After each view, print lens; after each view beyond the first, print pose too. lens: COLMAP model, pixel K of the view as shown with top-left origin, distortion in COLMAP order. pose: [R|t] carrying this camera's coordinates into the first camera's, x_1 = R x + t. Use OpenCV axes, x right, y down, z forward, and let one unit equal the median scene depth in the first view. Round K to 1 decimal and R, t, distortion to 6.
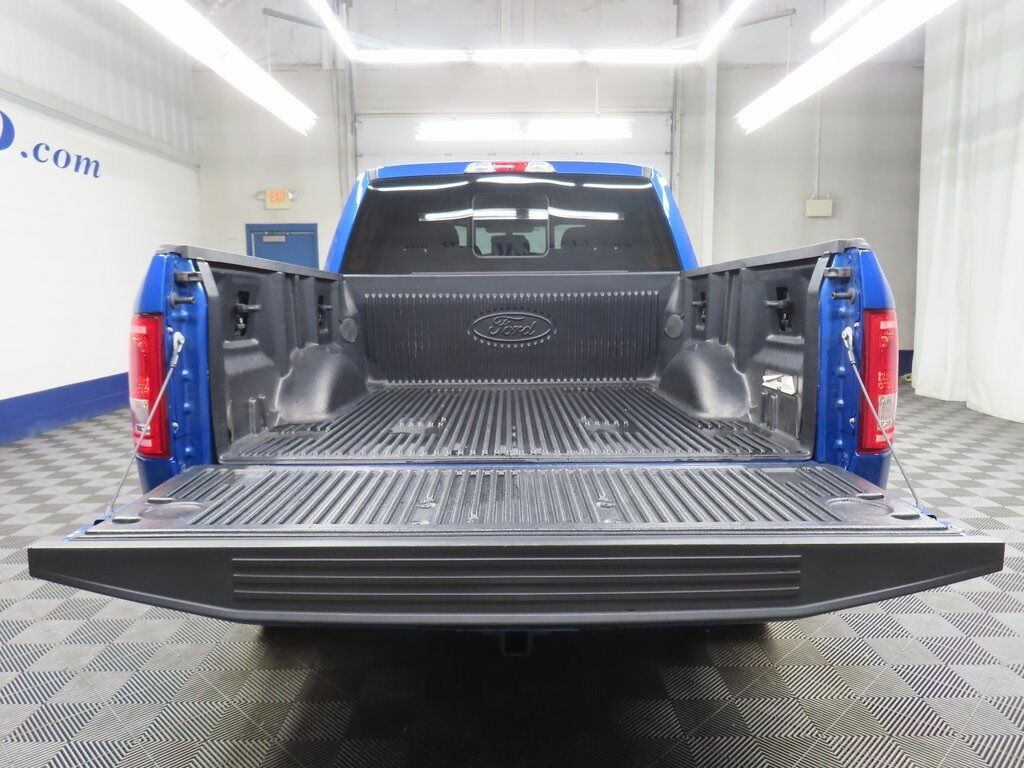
lens RADIAL K [[737.2, 0, 507.3], [0, 737.2, 385.9], [0, 0, 1]] dist [-0.000826, -0.000913]
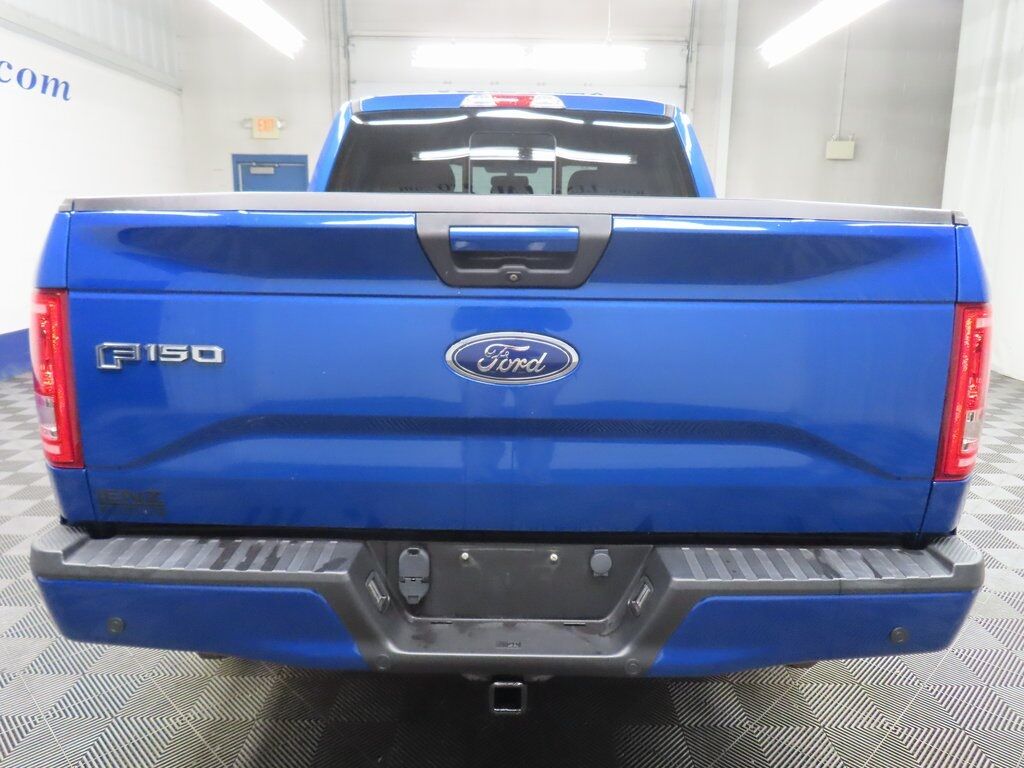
lens RADIAL K [[737.2, 0, 507.3], [0, 737.2, 385.9], [0, 0, 1]] dist [-0.000826, -0.000913]
pose [[0.999779, 0.020718, 0.003537, 0.000417], [-0.020944, 0.996130, 0.085358, -0.015854], [-0.001755, -0.085414, 0.996344, 0.045579]]
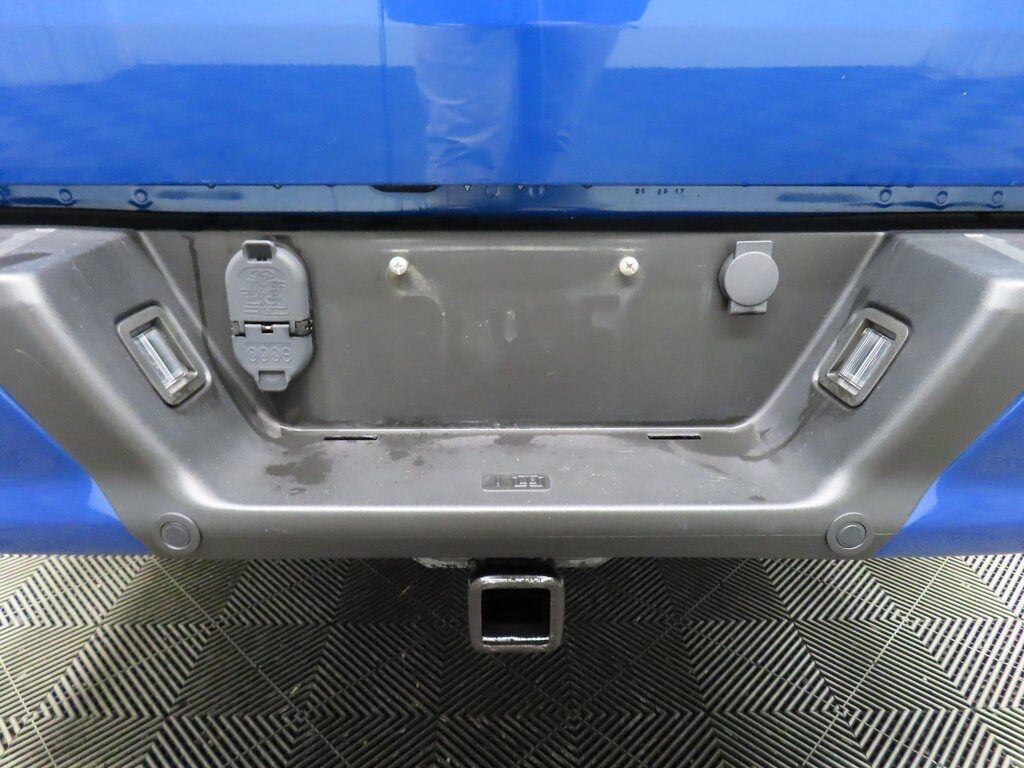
lens RADIAL K [[737.2, 0, 507.3], [0, 737.2, 385.9], [0, 0, 1]] dist [-0.000826, -0.000913]
pose [[0.999937, 0.002266, 0.010999, 0.001145], [-0.004958, 0.967886, 0.251342, 0.036093], [-0.010076, -0.251381, 0.967836, 0.154624]]
